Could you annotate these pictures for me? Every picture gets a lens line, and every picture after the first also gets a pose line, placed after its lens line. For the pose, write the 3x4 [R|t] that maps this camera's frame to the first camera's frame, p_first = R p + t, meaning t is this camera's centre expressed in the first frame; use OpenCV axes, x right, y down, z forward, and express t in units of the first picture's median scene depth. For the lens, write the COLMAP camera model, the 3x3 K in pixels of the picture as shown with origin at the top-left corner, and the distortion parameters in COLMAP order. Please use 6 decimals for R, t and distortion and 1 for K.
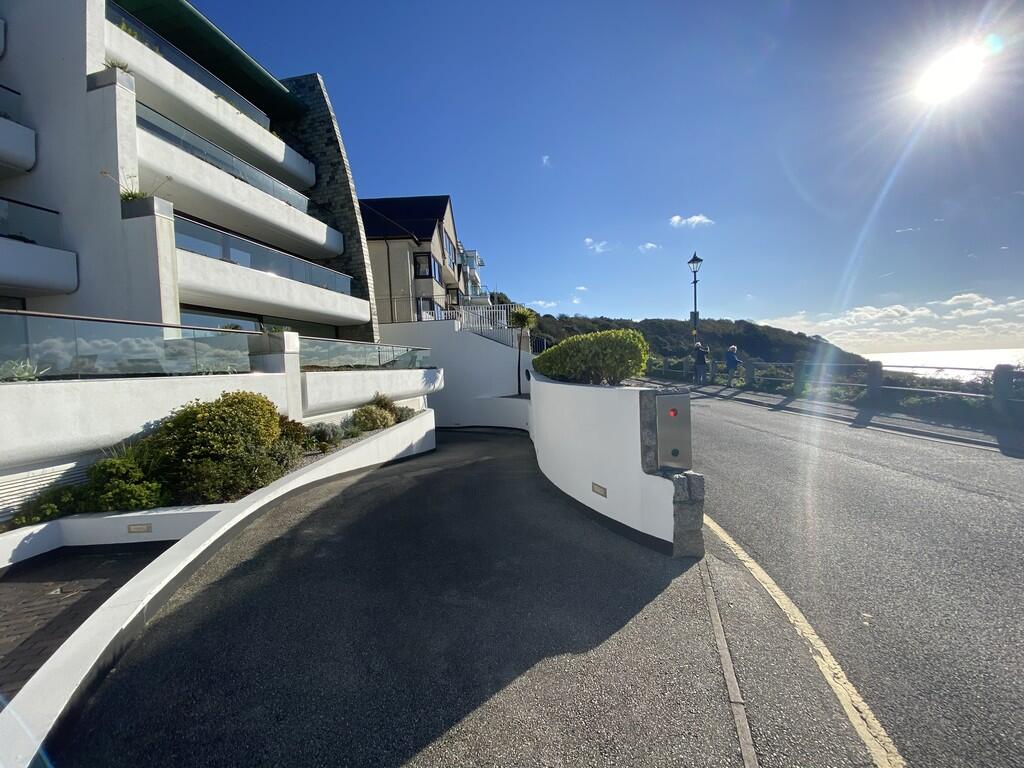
lens RADIAL K [[410.6, 0, 512.0], [0, 410.6, 384.0], [0, 0, 1]] dist [0.000278, -0.013235]
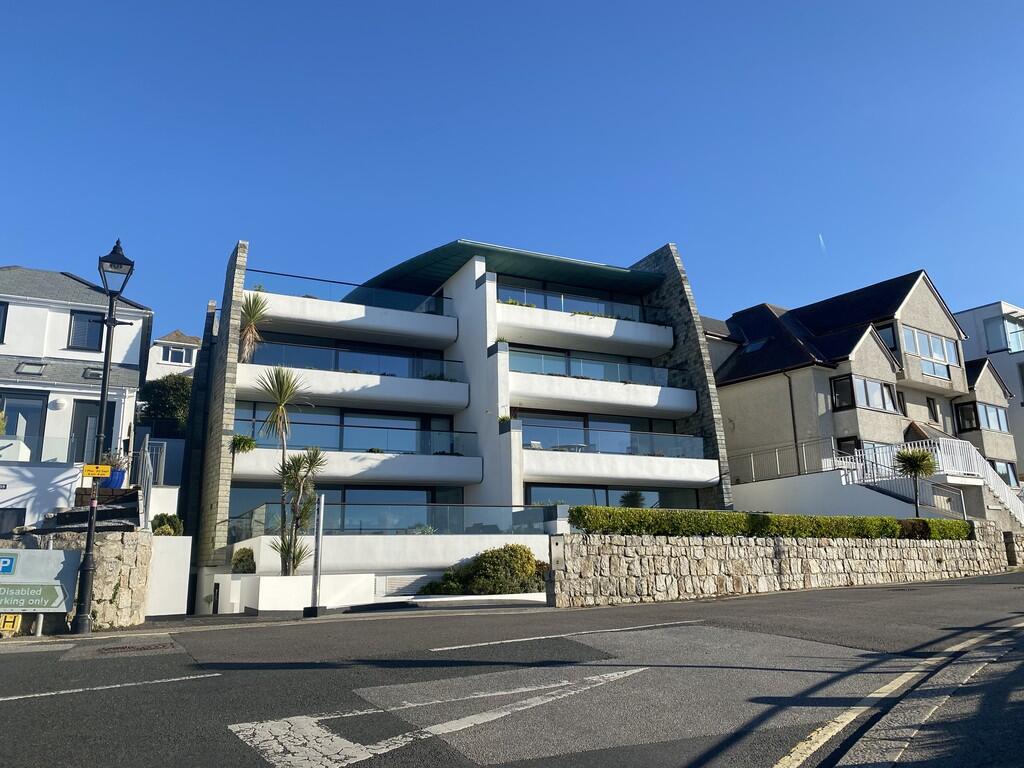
lens RADIAL K [[760.7, 0, 512.0], [0, 760.7, 384.0], [0, 0, 1]] dist [-0.002210, -0.001078]
pose [[0.590626, -0.151028, -0.792686, 0.738144], [-0.045983, 0.974434, -0.219918, 0.025153], [0.805634, 0.166340, 0.568581, -0.346412]]
